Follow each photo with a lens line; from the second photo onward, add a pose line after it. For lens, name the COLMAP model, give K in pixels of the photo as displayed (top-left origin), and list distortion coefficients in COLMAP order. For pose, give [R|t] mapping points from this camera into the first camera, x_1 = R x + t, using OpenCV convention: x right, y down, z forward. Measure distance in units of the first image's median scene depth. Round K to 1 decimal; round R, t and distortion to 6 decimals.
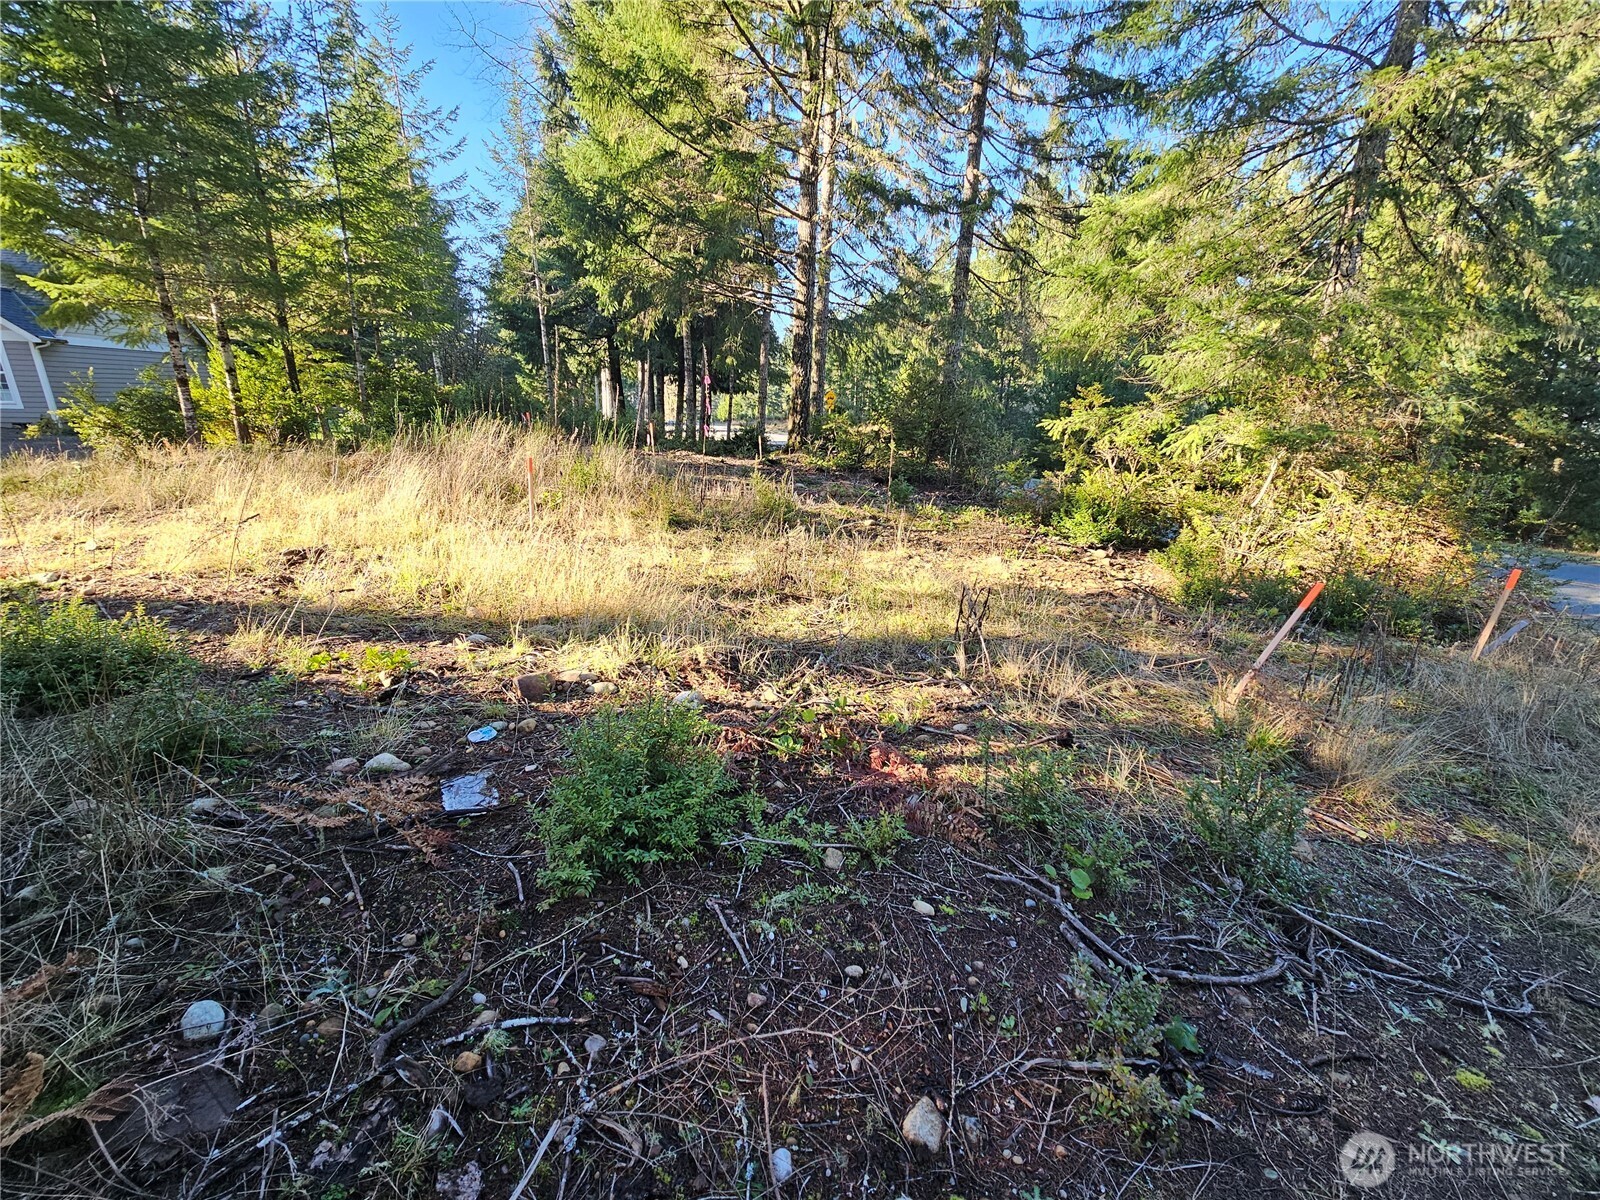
lens RADIAL K [[649.9, 0, 800.0], [0, 649.9, 600.0], [0, 0, 1]] dist [0.001243, -0.000615]
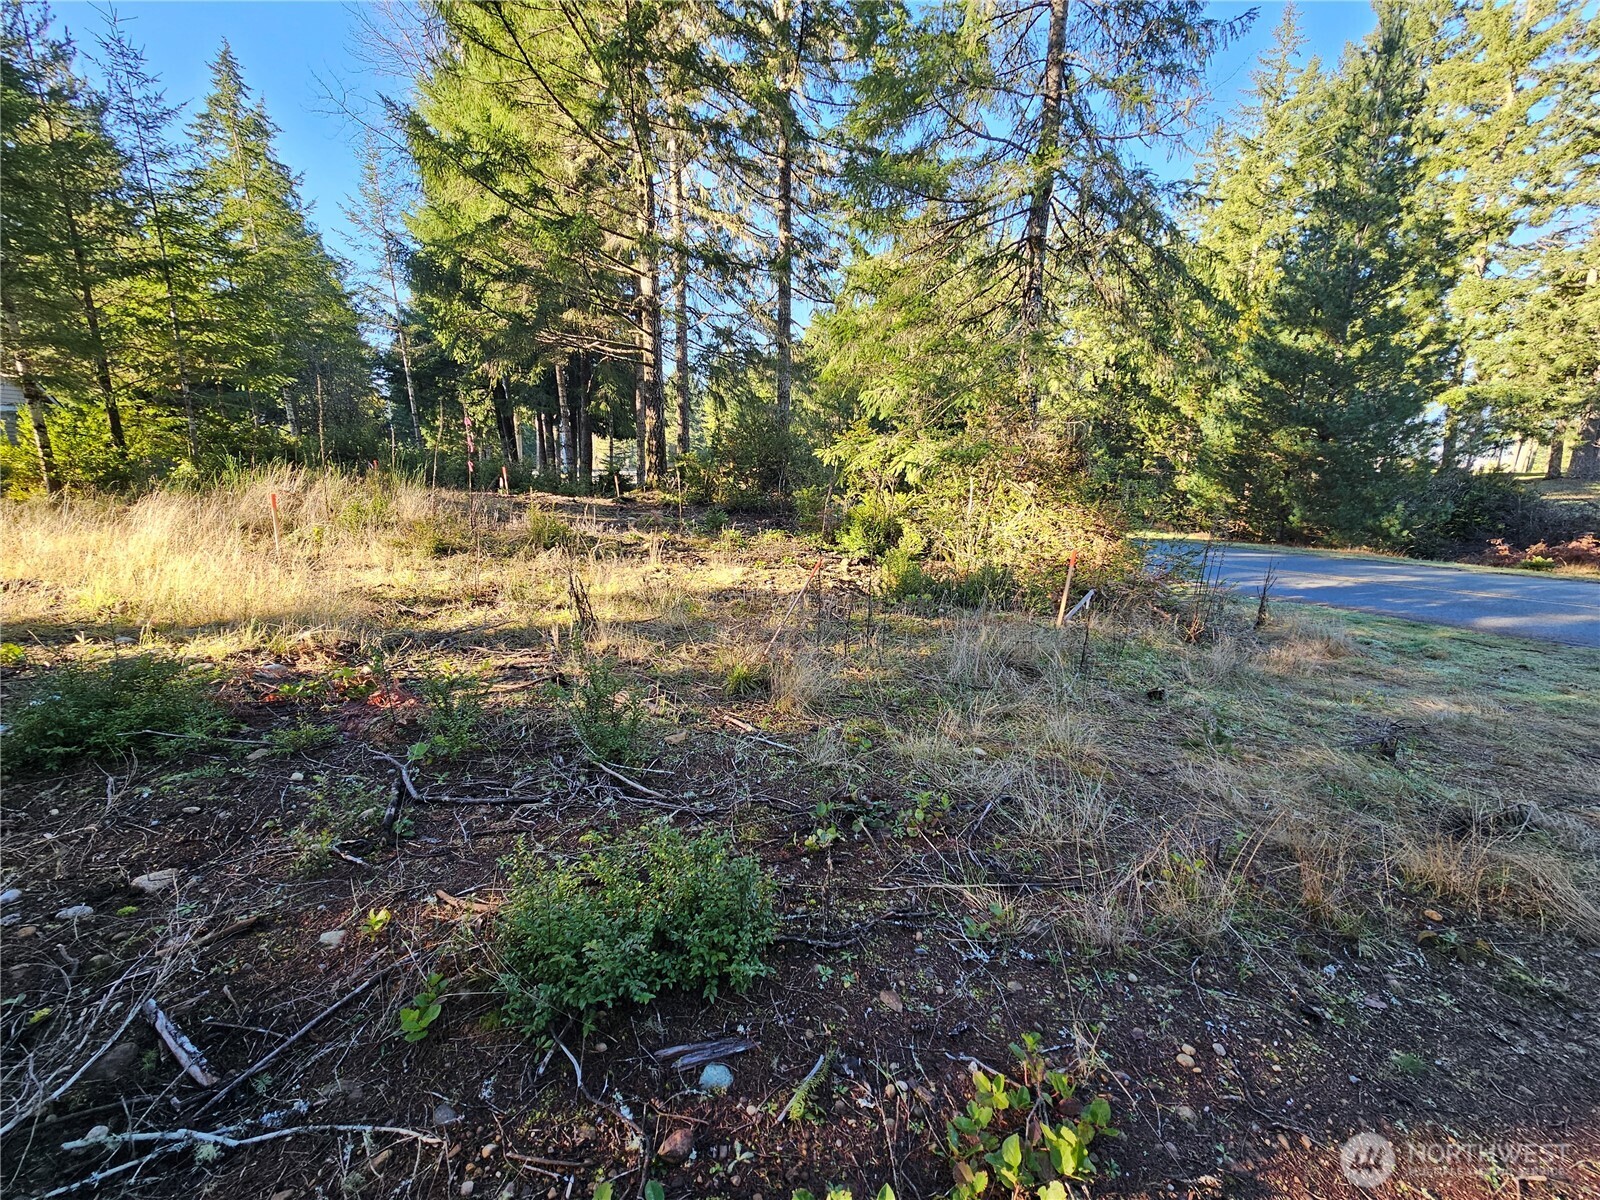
lens RADIAL K [[646.4, 0, 800.0], [0, 646.4, 600.0], [0, 0, 1]] dist [-0.000186, -0.000353]
pose [[0.993816, -0.052765, 0.097706, 0.211183], [0.058581, 0.996617, -0.057648, 0.044270], [-0.094333, 0.063016, 0.993544, -0.092566]]
